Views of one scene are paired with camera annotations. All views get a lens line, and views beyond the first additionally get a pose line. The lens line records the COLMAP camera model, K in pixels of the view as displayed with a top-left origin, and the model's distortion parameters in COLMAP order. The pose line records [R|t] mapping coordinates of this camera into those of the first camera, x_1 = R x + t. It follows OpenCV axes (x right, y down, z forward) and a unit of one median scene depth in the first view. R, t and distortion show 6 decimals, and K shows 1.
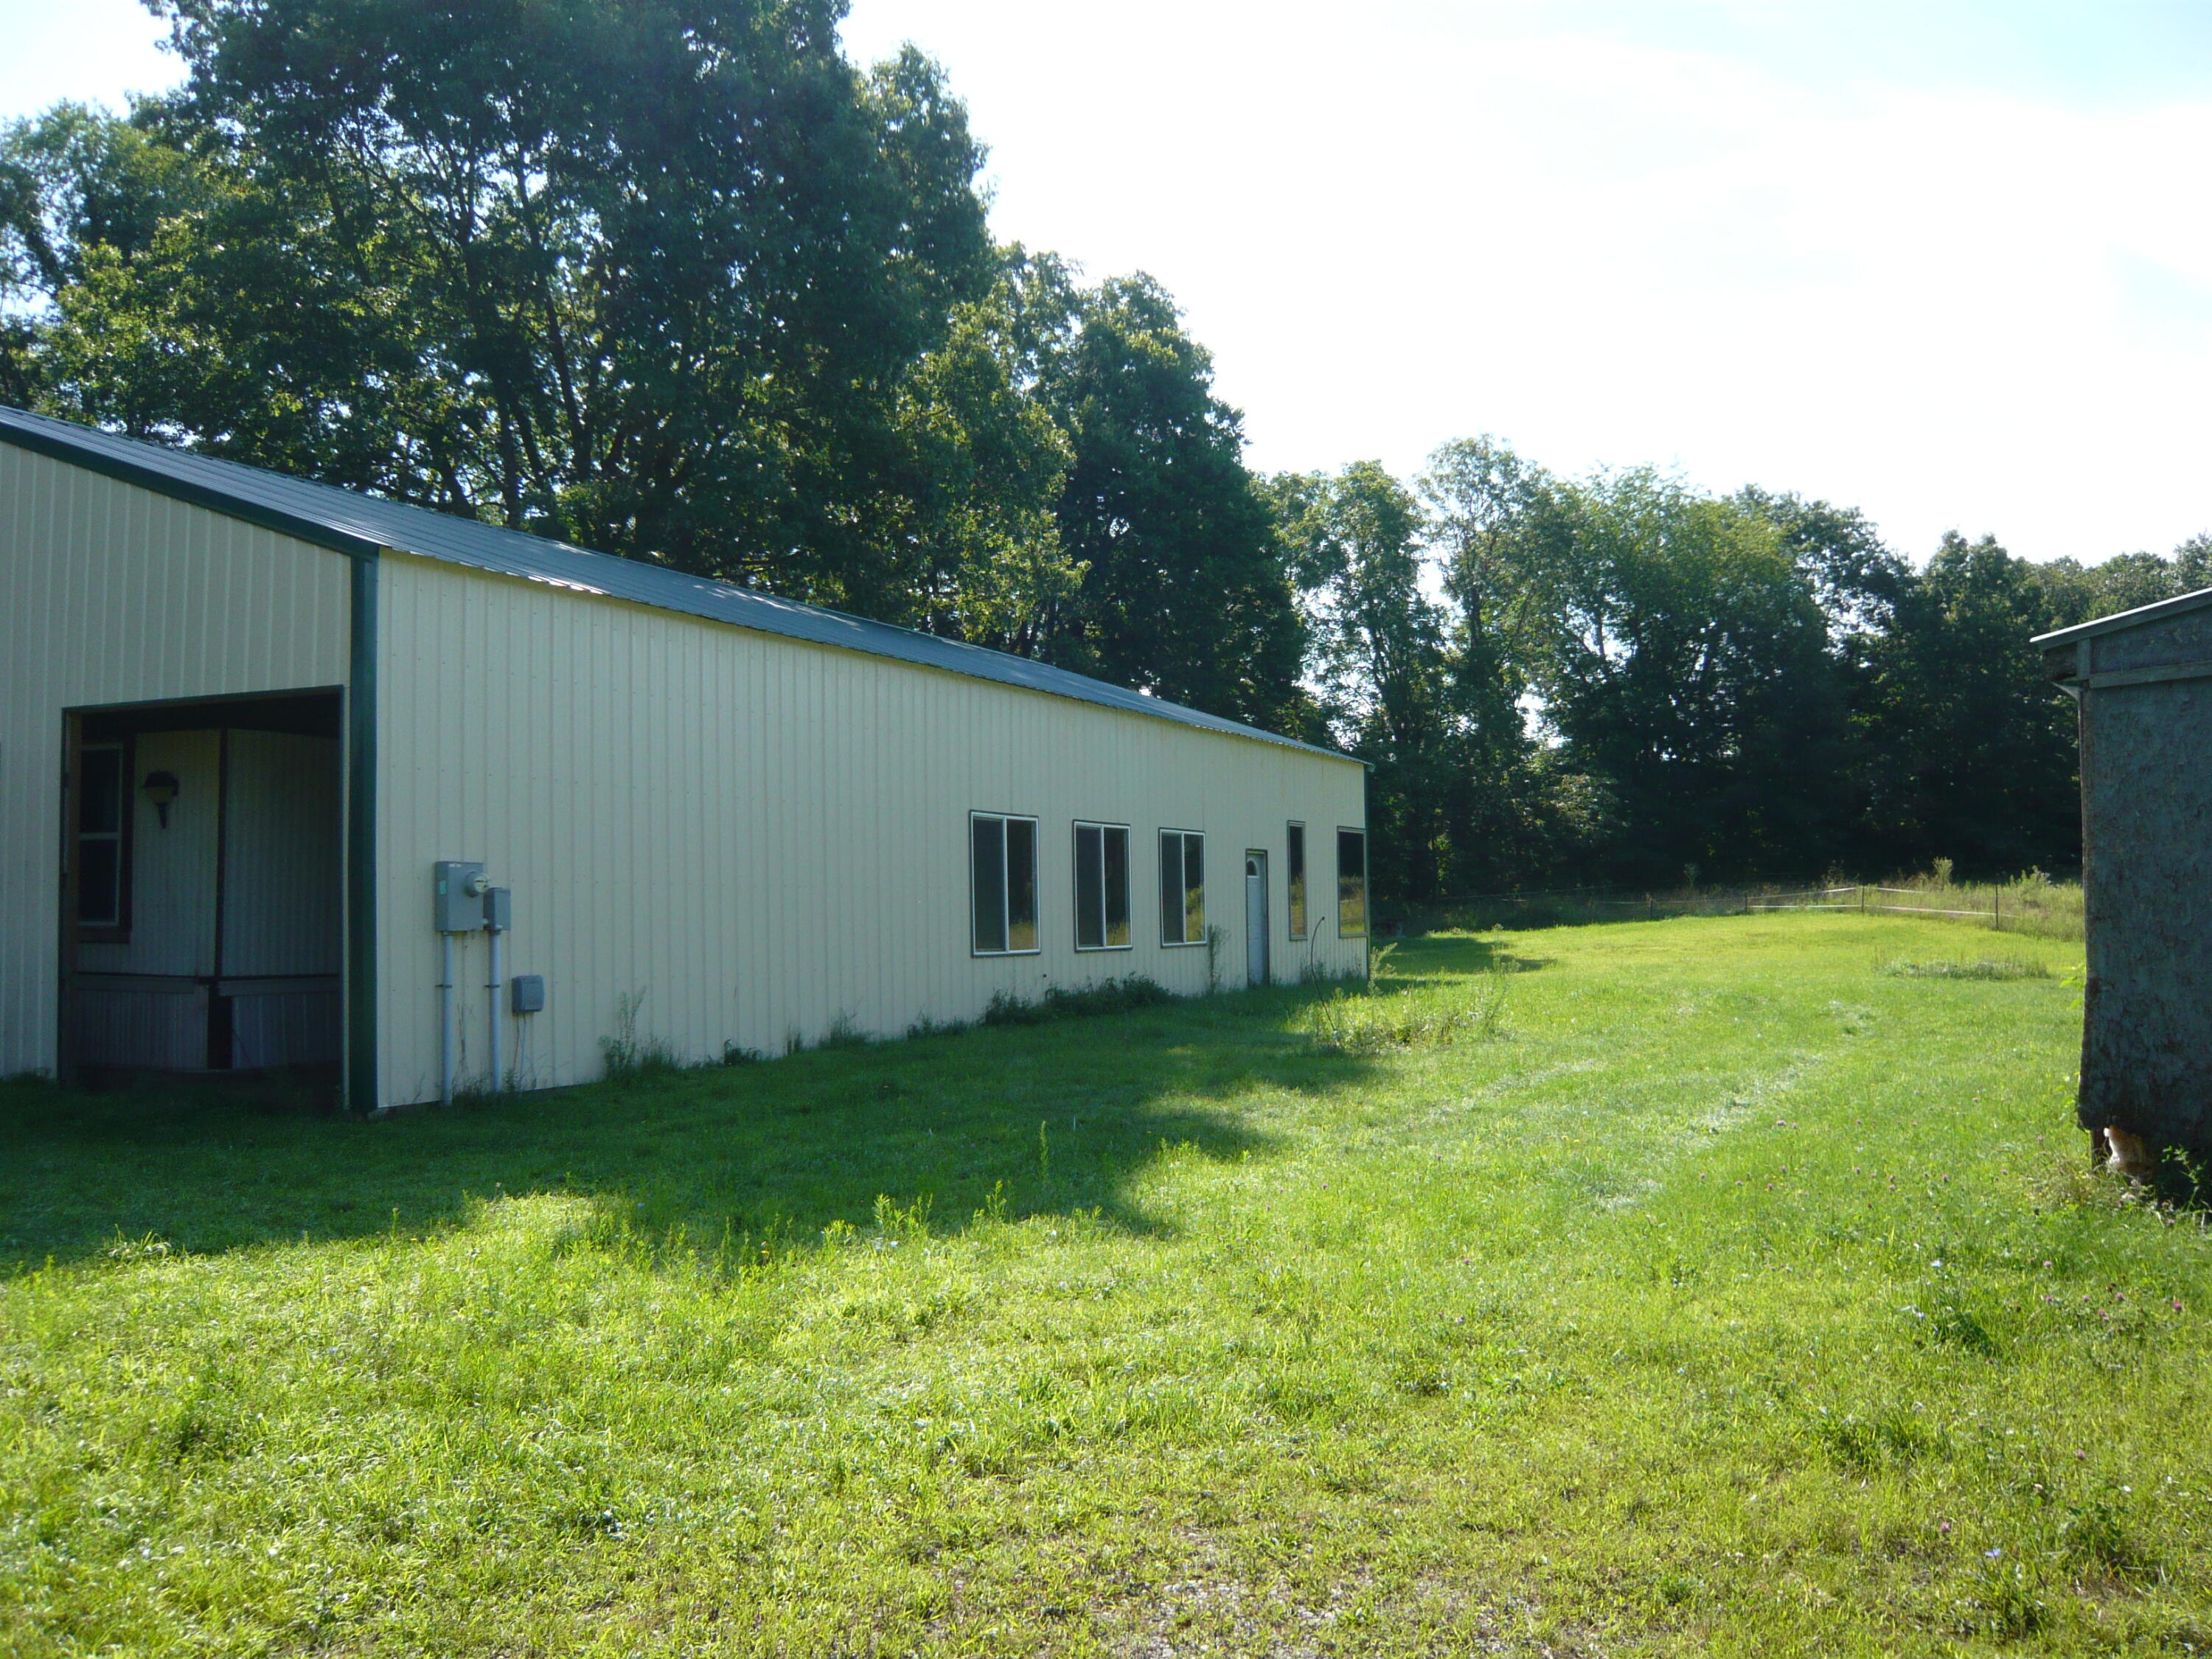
lens RADIAL K [[1850.9, 0, 1104.3], [0, 1850.9, 834.1], [0, 0, 1]] dist [-0.059626, -0.005319]
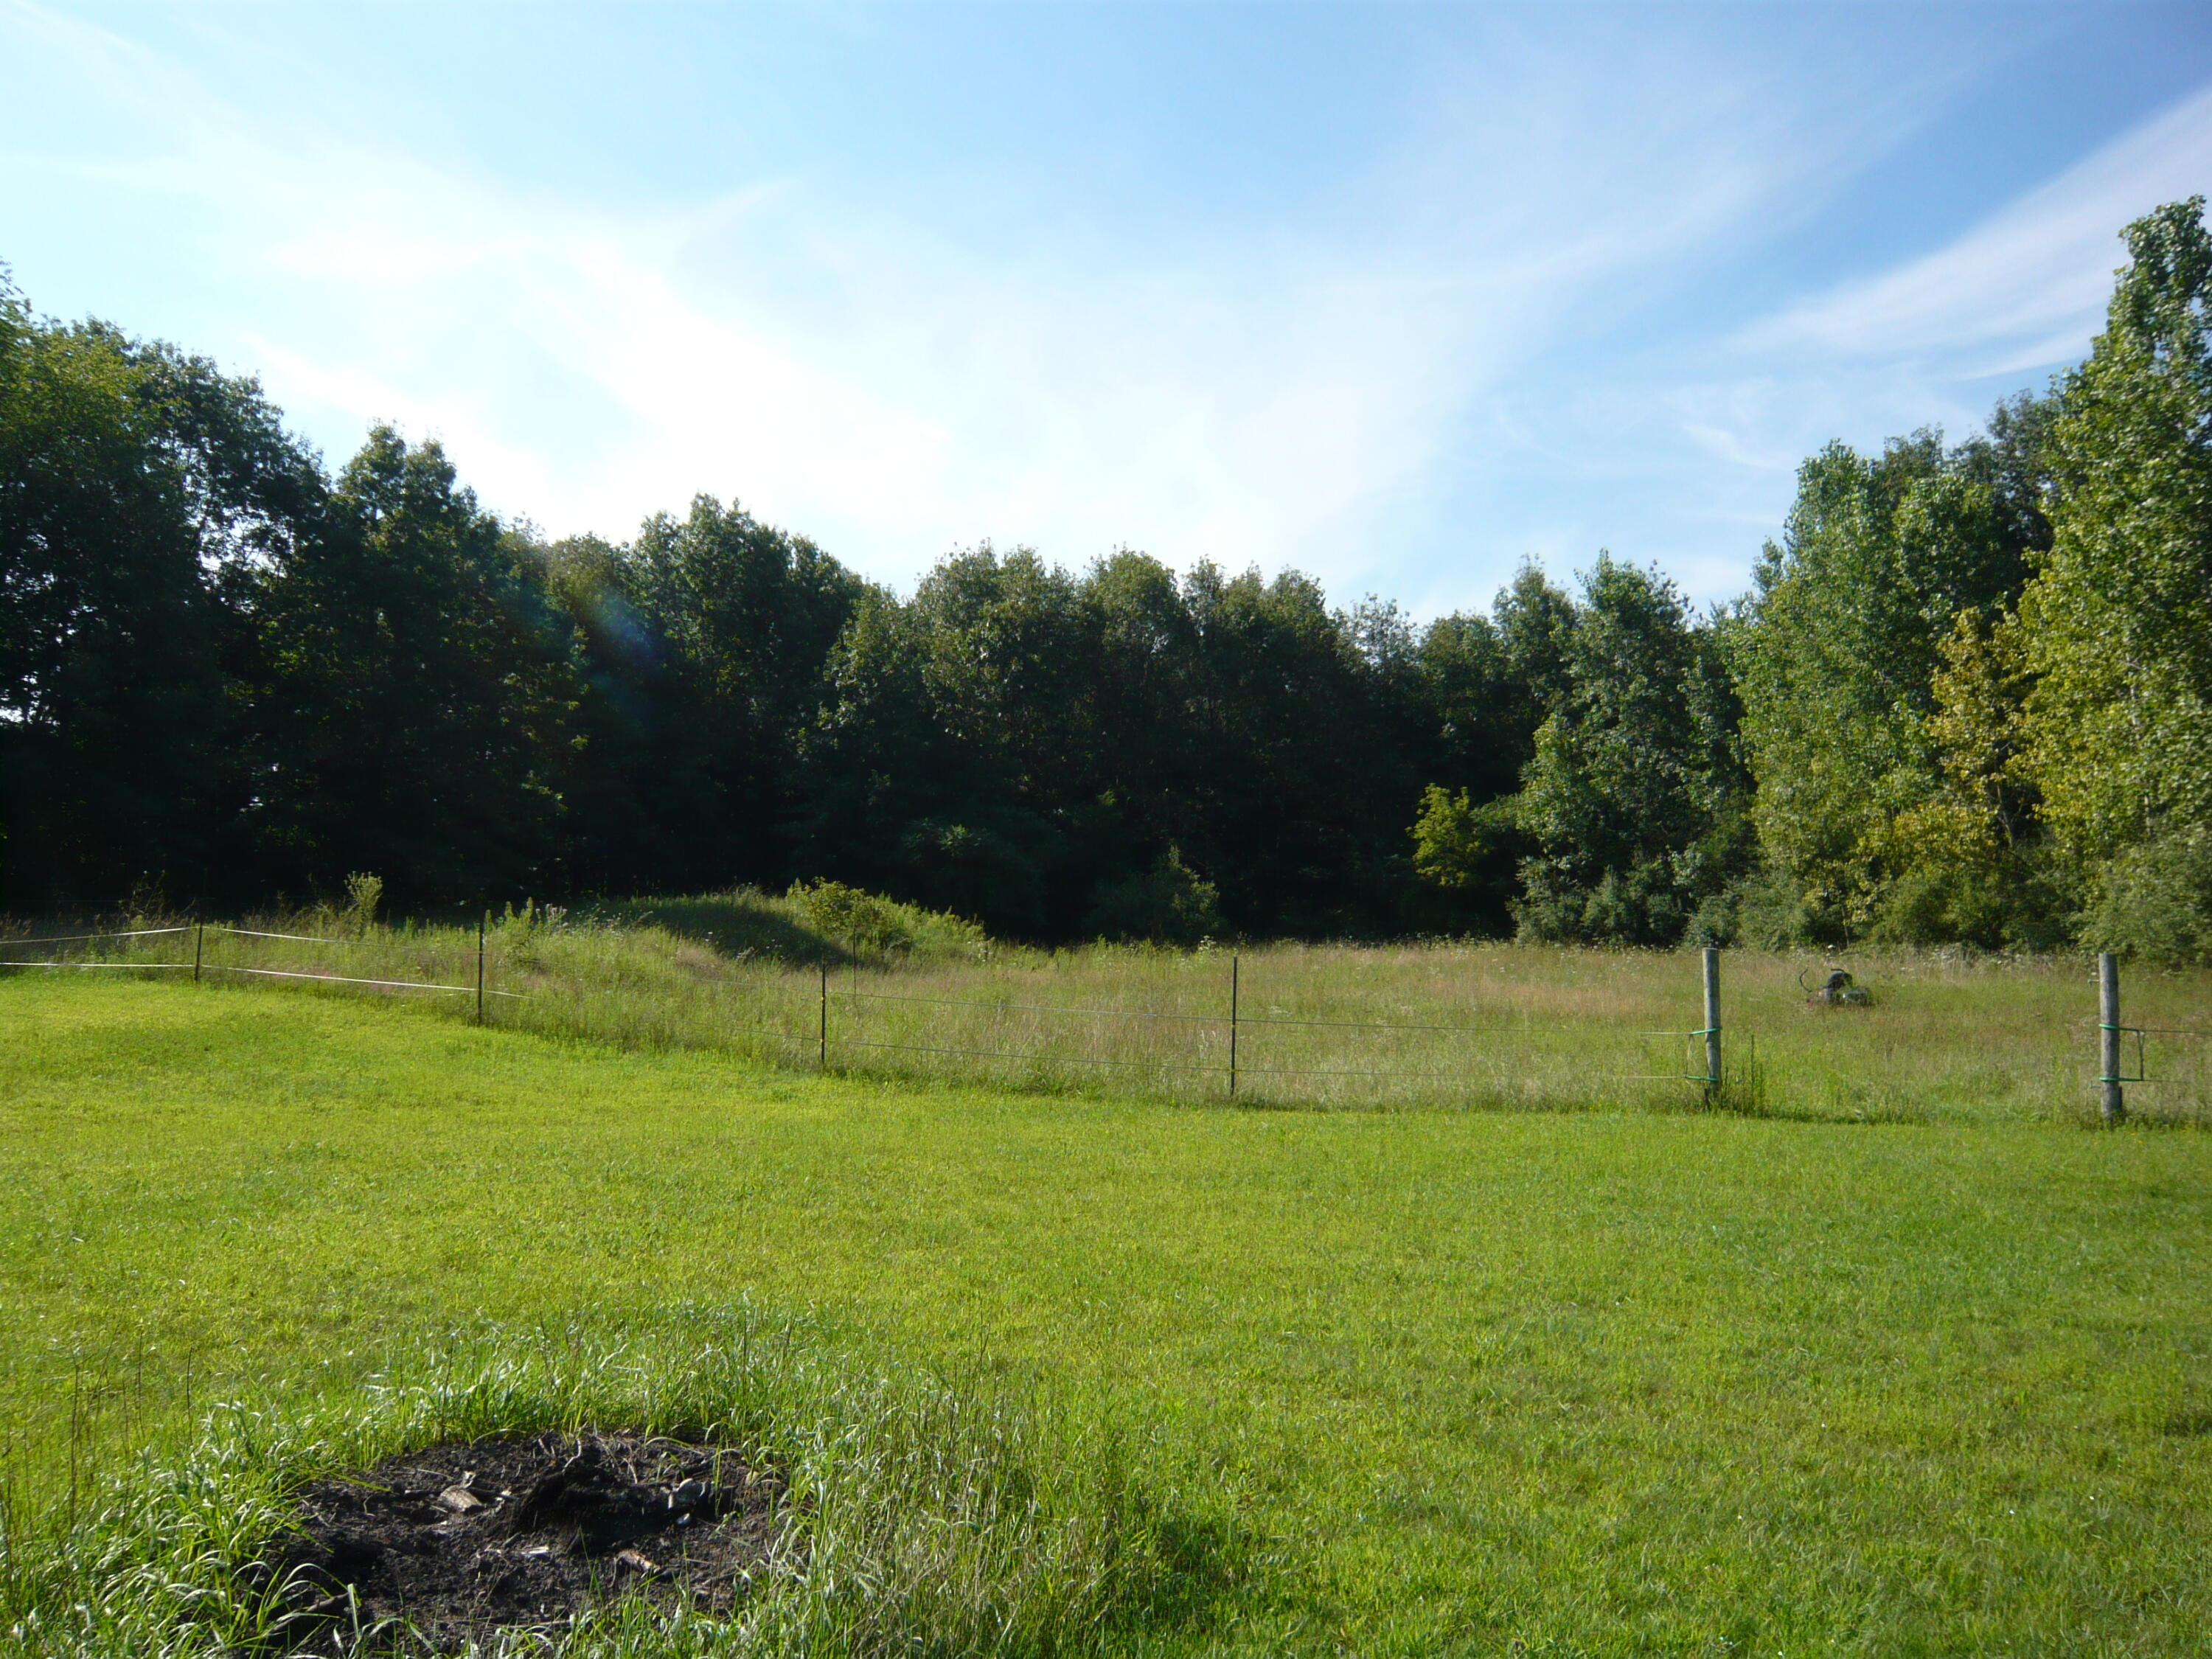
lens RADIAL K [[1850.9, 0, 1103.2], [0, 1850.9, 834.2], [0, 0, 1]] dist [-0.059626, -0.005319]
pose [[0.674618, 0.051019, 0.736402, 0.230279], [-0.036983, 0.998692, -0.035310, 0.013305], [-0.737240, -0.003413, 0.675622, 0.525015]]
